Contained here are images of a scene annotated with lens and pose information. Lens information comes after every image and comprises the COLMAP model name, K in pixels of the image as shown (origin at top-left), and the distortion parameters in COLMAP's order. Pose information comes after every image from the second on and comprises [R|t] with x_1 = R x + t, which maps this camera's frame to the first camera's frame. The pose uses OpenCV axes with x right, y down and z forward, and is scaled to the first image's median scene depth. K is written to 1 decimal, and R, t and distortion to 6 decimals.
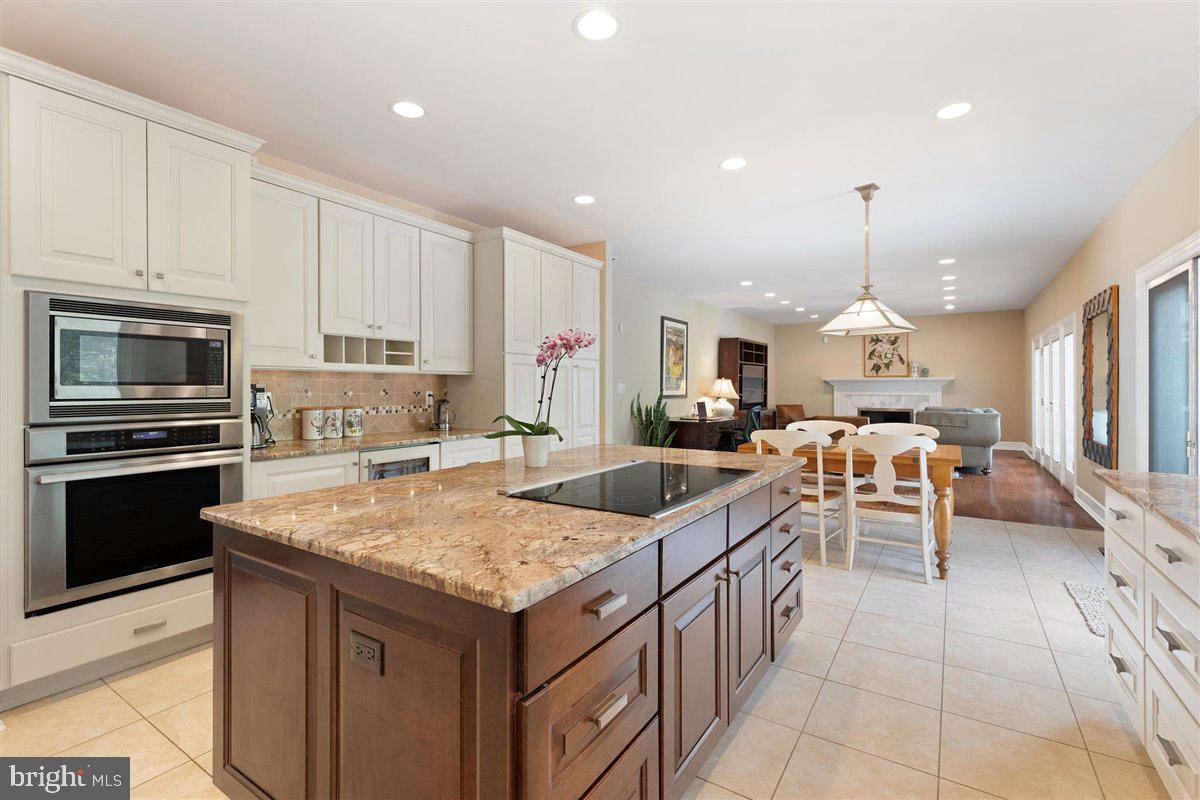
lens RADIAL K [[545.8, 0, 604.8], [0, 545.8, 389.5], [0, 0, 1]] dist [-0.003807, -0.000017]
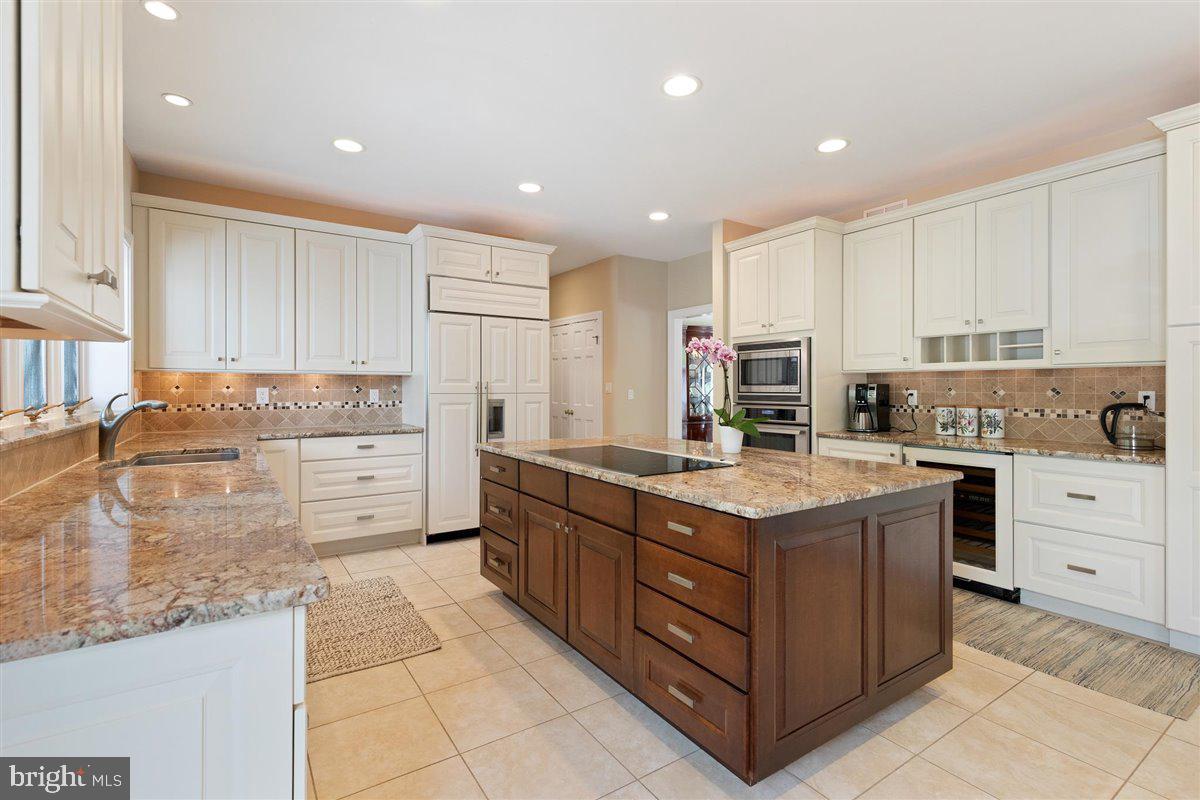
lens RADIAL K [[545.8, 0, 603.8], [0, 545.8, 392.3], [0, 0, 1]] dist [-0.003807, -0.000017]
pose [[-0.400710, 0.009476, -0.916156, 0.693950], [-0.001918, 0.999936, 0.011182, -0.002303], [0.916203, 0.006238, -0.400666, 0.793291]]
